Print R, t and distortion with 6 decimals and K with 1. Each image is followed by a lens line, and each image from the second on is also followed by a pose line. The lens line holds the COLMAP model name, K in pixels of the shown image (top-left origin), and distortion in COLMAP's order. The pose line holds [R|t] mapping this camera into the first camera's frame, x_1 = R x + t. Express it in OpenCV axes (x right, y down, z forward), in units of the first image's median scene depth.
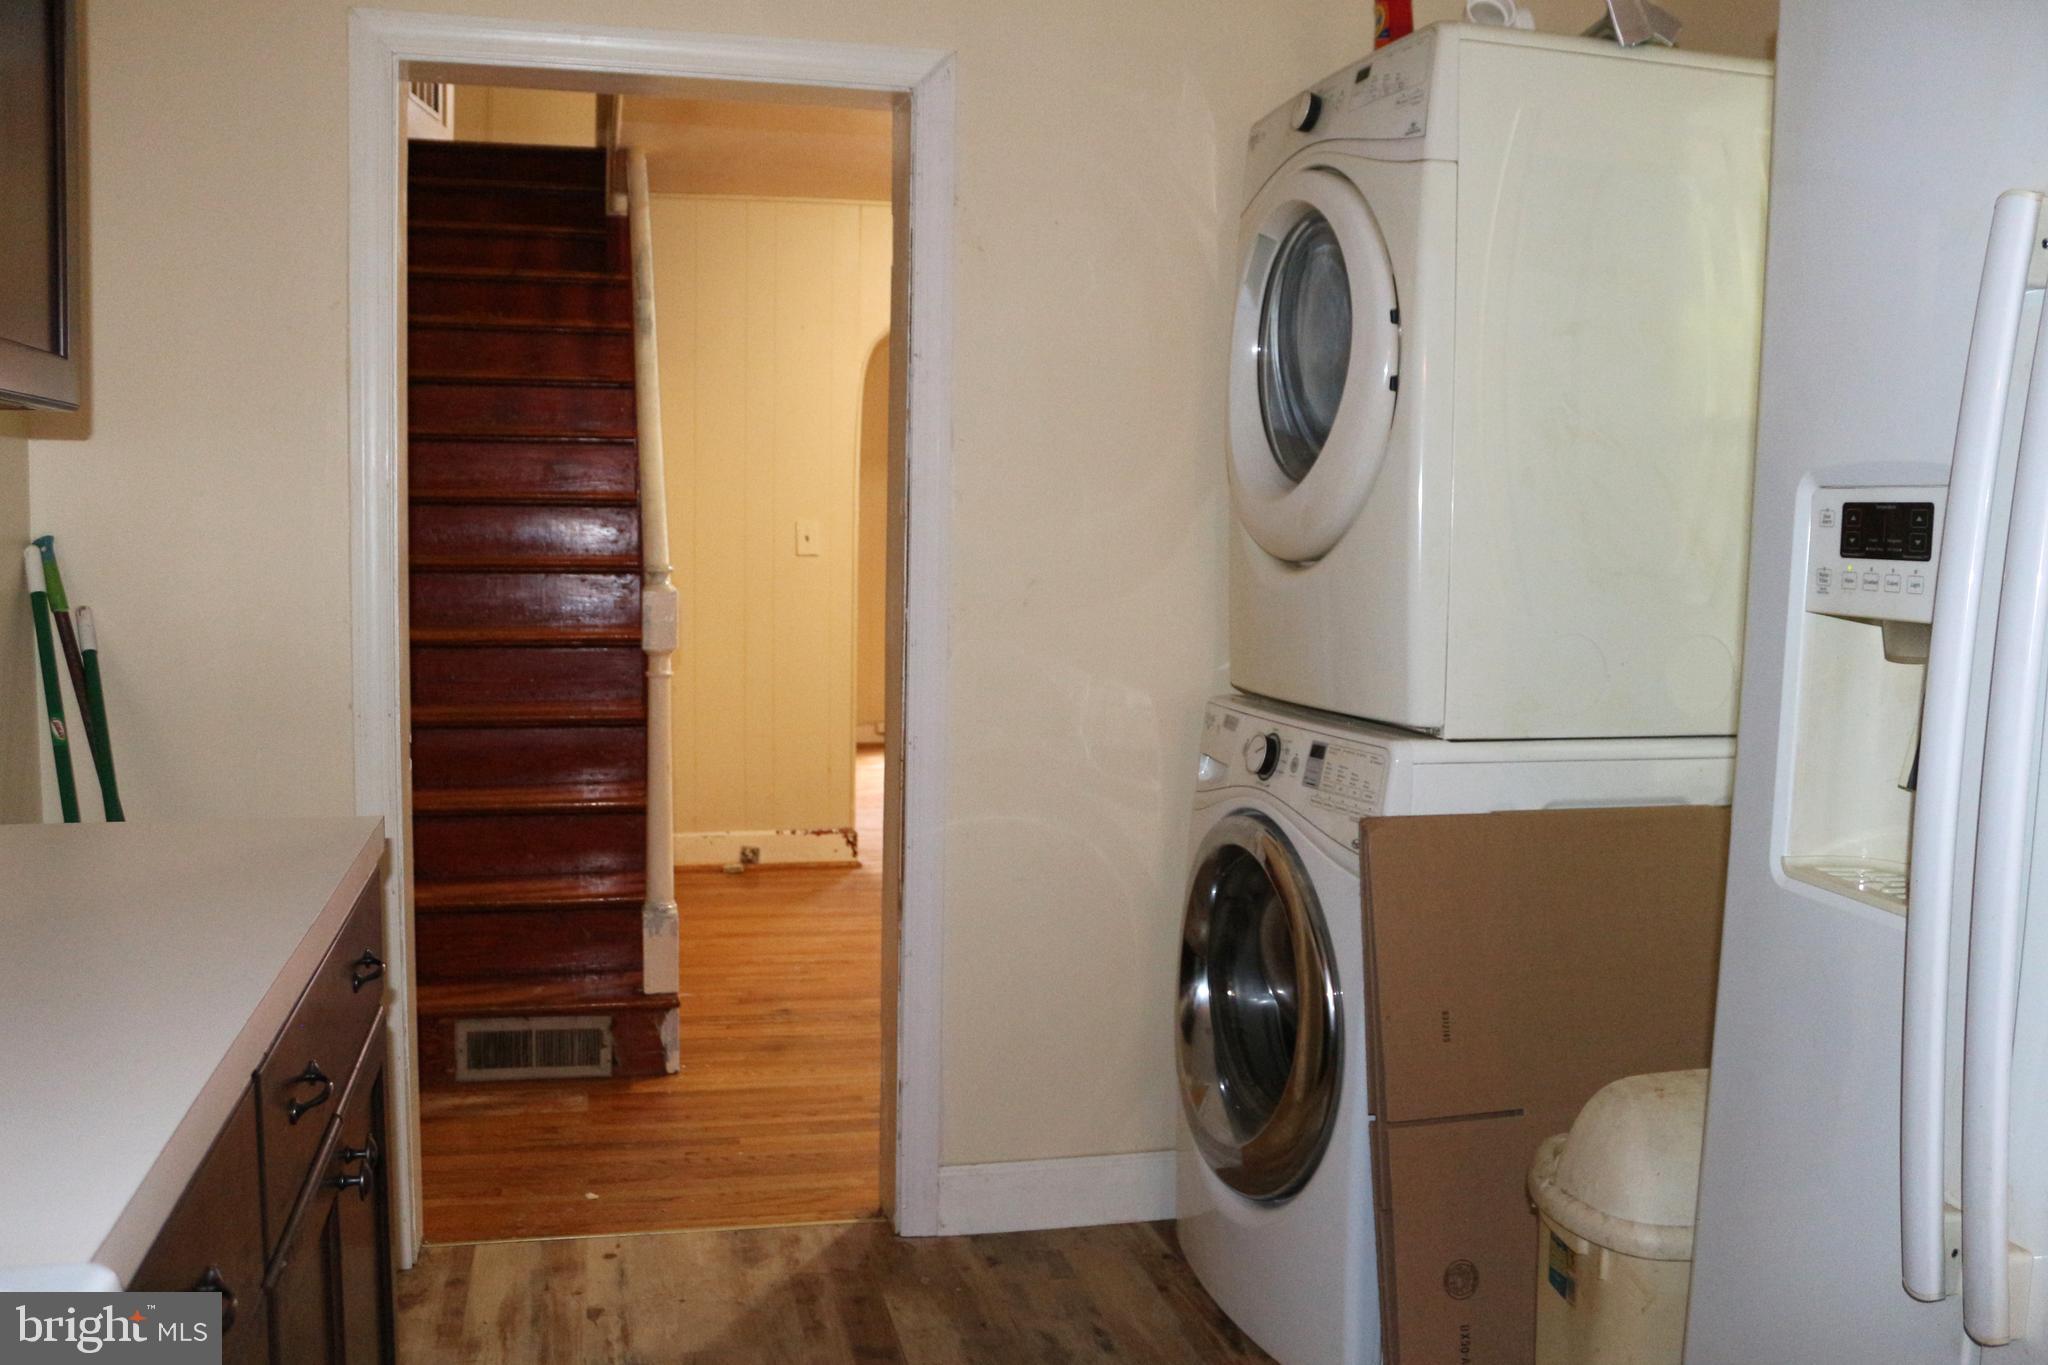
lens RADIAL K [[1788.9, 0, 1024.0], [0, 1788.9, 682.5], [0, 0, 1]] dist [-0.159722, 0.152401]
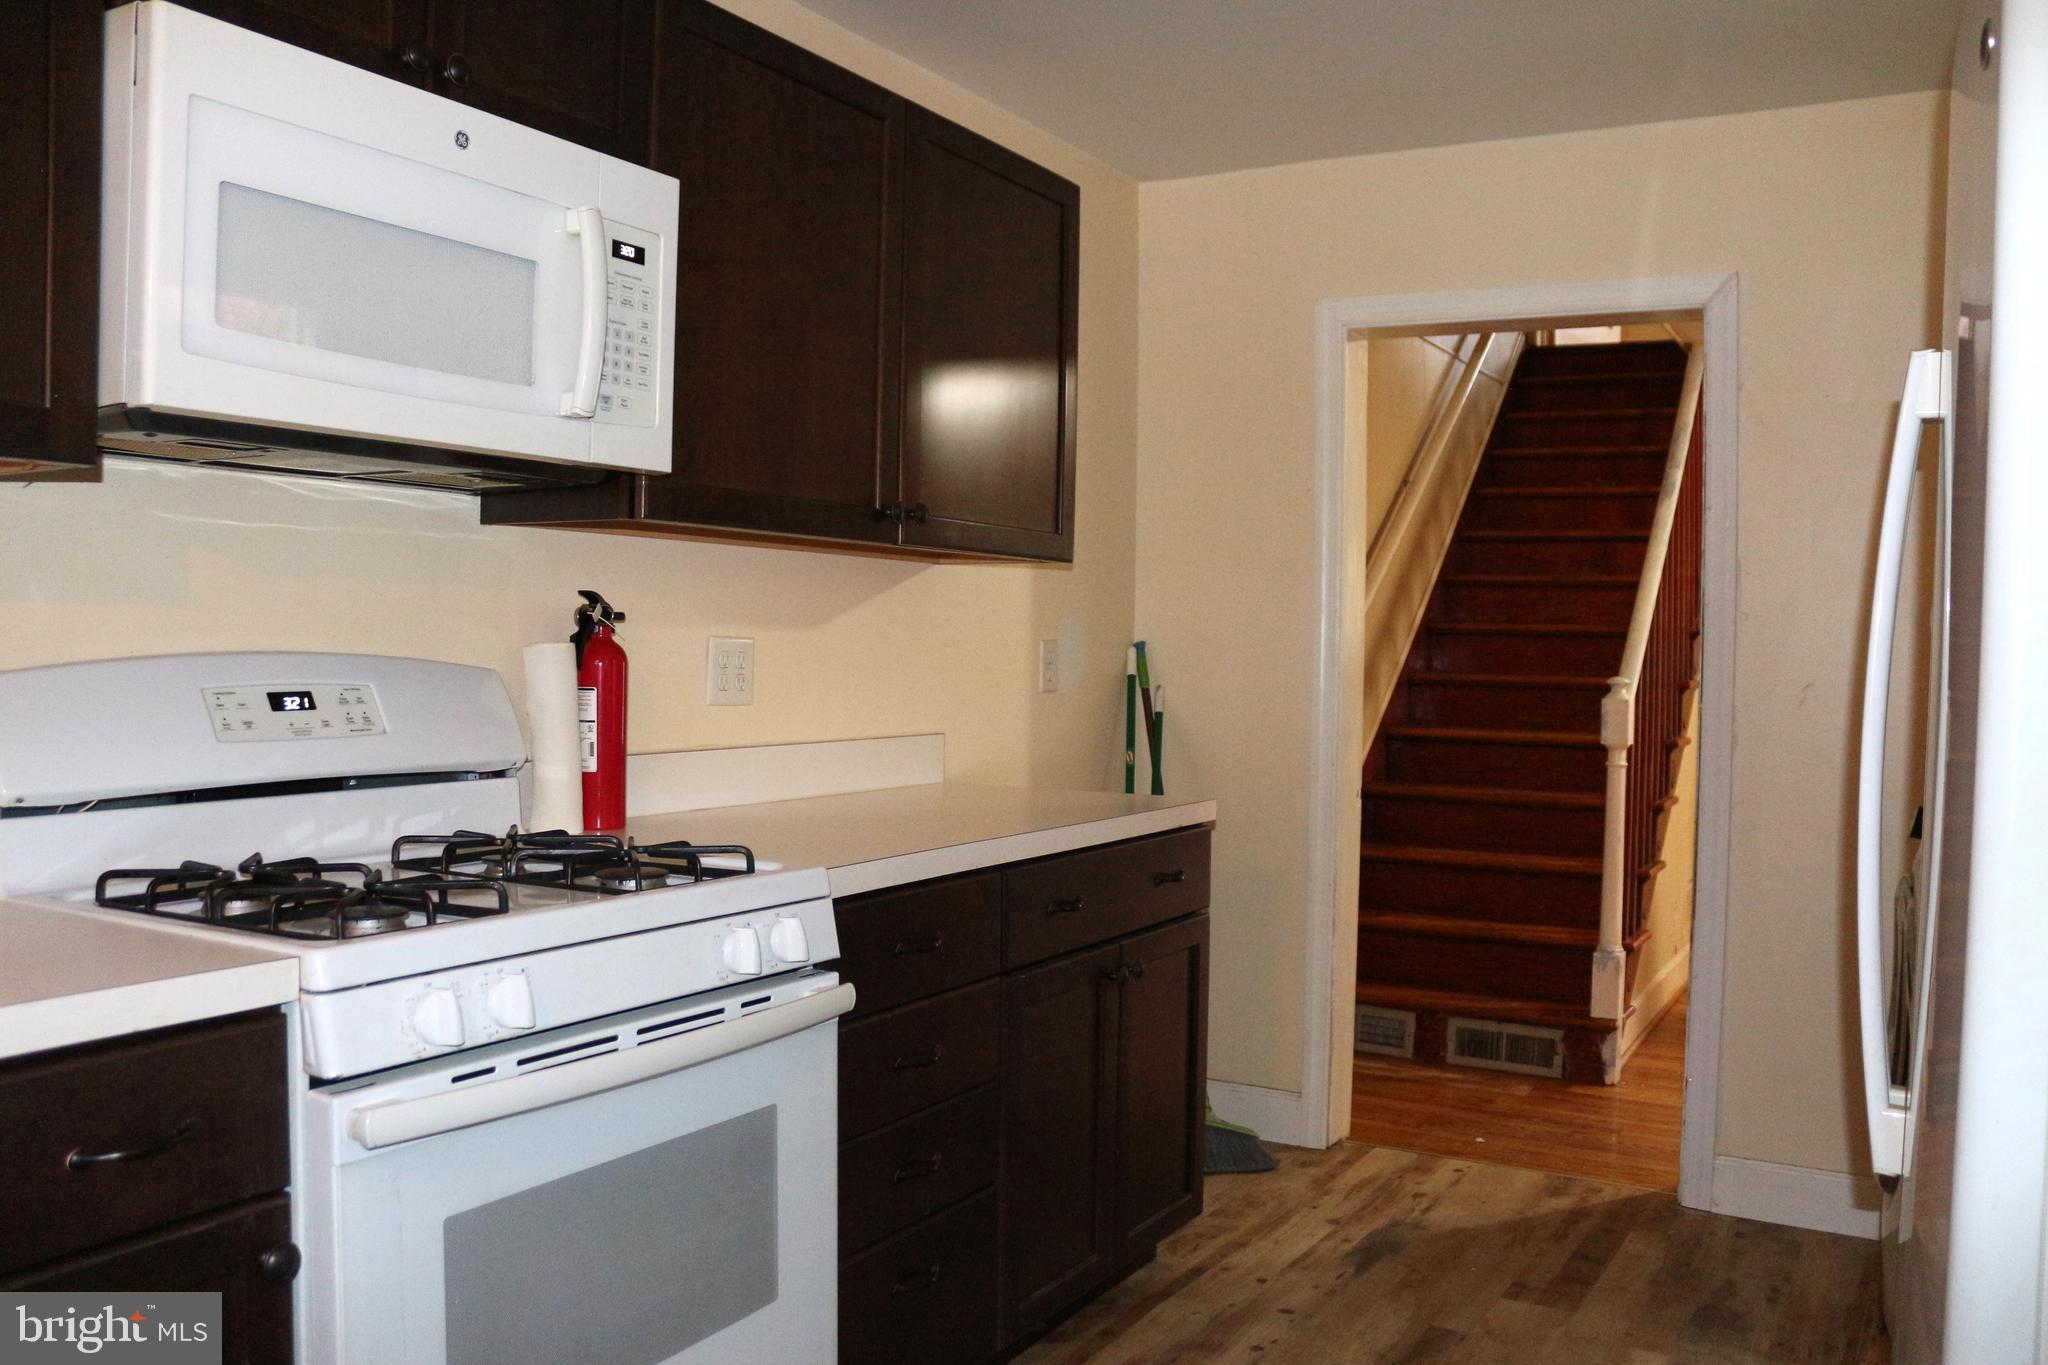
lens RADIAL K [[1742.7, 0, 1024.0], [0, 1742.7, 682.5], [0, 0, 1]] dist [-0.186079, 0.178770]
pose [[0.711646, 0.011033, -0.702452, 0.362750], [-0.073297, 0.995586, -0.058619, 0.041410], [0.698704, 0.093203, 0.709313, -0.172020]]
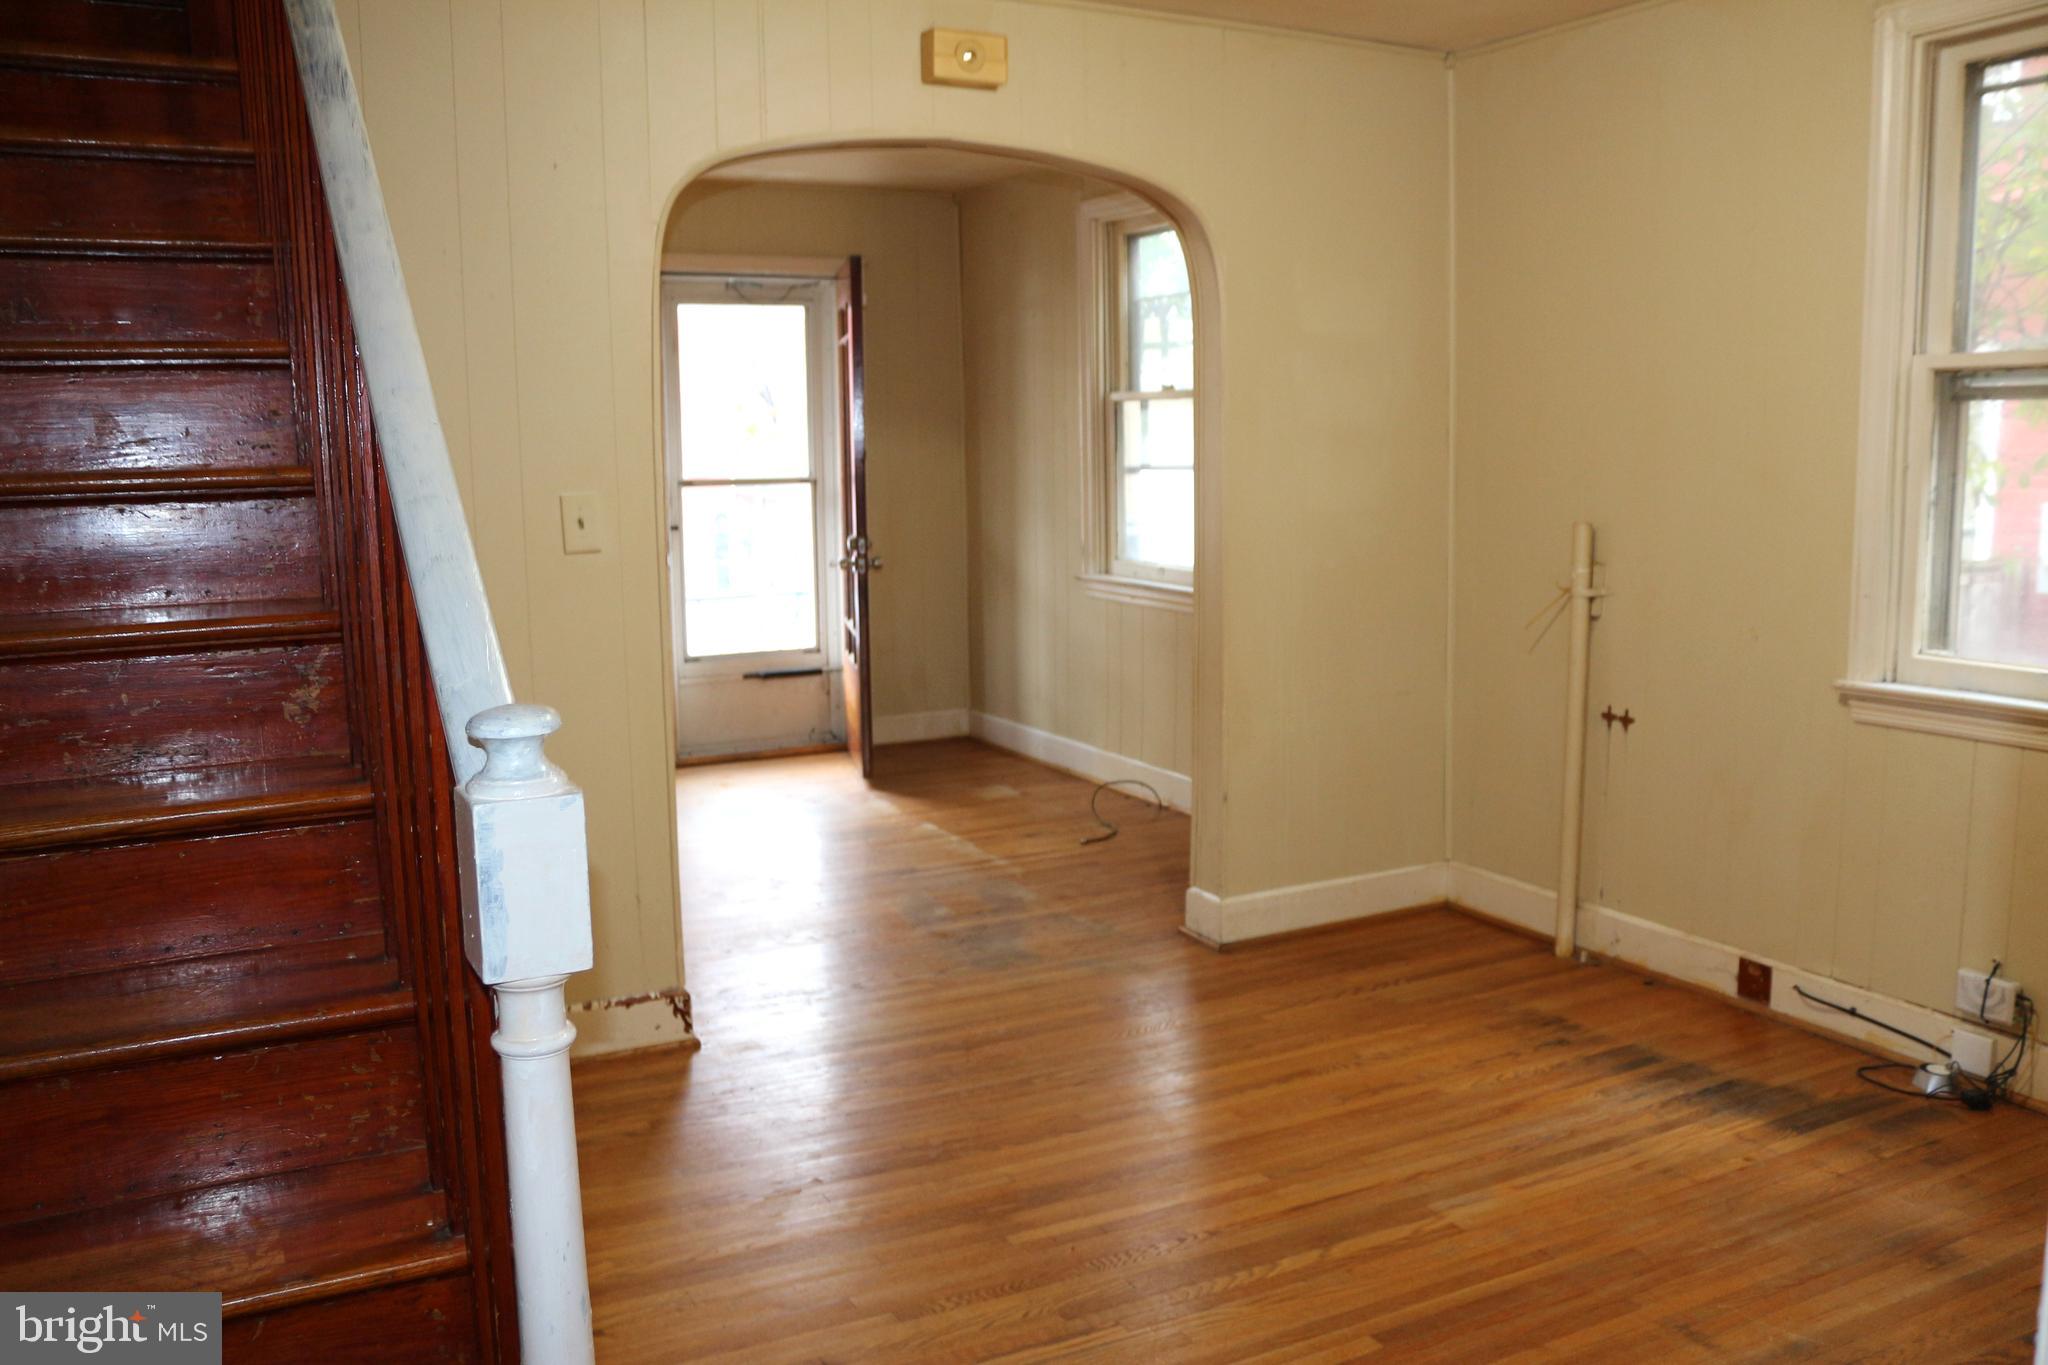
lens RADIAL K [[1742.7, 0, 1024.0], [0, 1742.7, 682.5], [0, 0, 1]] dist [-0.186079, 0.178770]
pose [[0.971658, -0.071417, 0.225347, -0.186101], [0.061143, 0.996760, 0.052254, -0.082238], [-0.228348, -0.036994, 0.972876, 0.686489]]
